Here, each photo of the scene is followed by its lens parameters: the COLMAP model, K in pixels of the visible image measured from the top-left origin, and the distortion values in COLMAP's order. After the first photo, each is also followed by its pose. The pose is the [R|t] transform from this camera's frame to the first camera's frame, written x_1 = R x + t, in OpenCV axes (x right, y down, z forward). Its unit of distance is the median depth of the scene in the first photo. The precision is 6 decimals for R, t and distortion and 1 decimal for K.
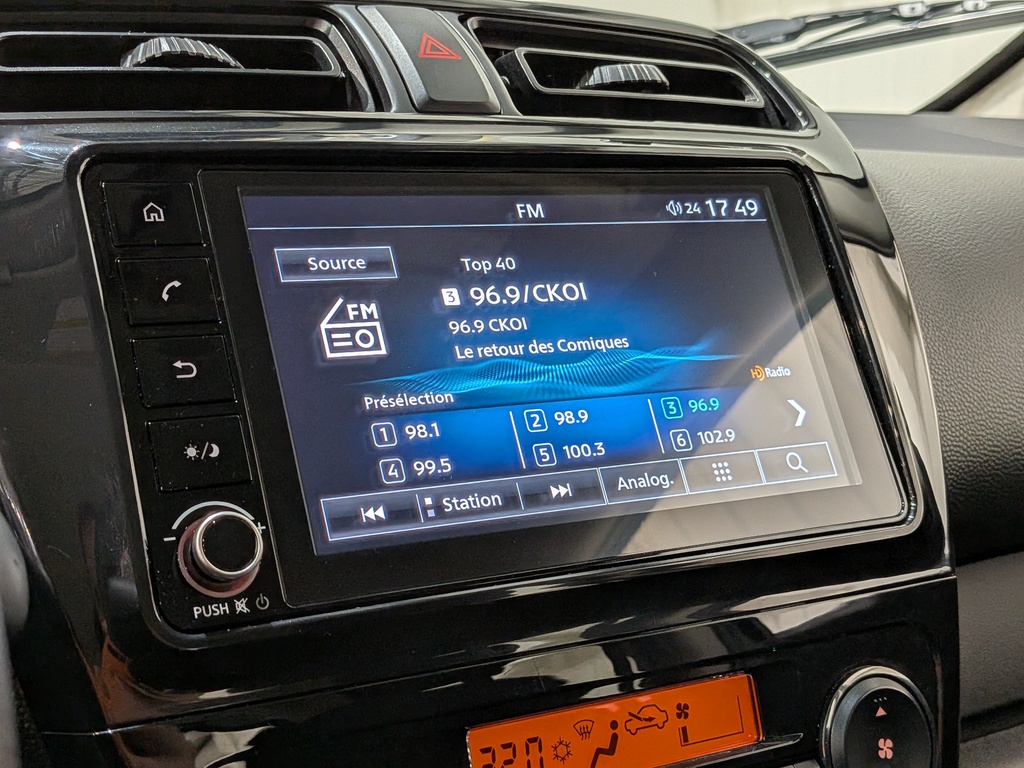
lens RADIAL K [[1504.8, 0, 481.3], [0, 1504.8, 407.9], [0, 0, 1]] dist [0.076665, -0.050473]
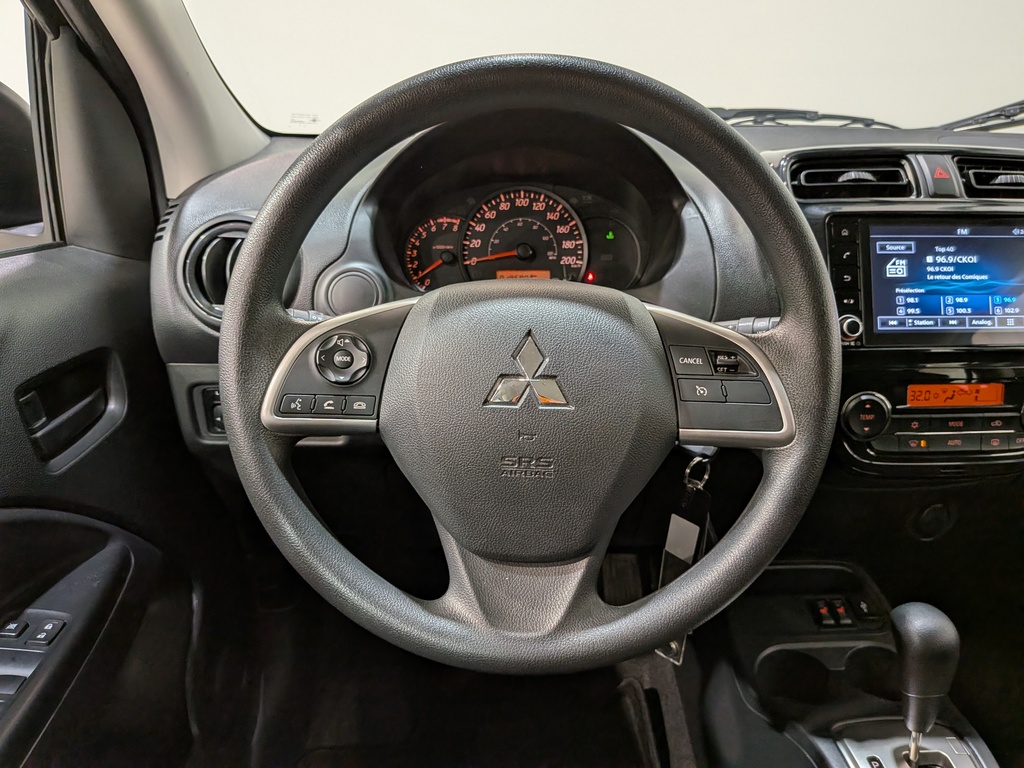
lens RADIAL K [[736.5, 0, 531.7], [0, 736.5, 407.2], [0, 0, 1]] dist [0.055442, -0.112872]
pose [[0.888369, 0.193217, -0.416496, -0.055479], [-0.072759, 0.954921, 0.287806, -0.165966], [0.453329, -0.225374, 0.862380, -0.869210]]
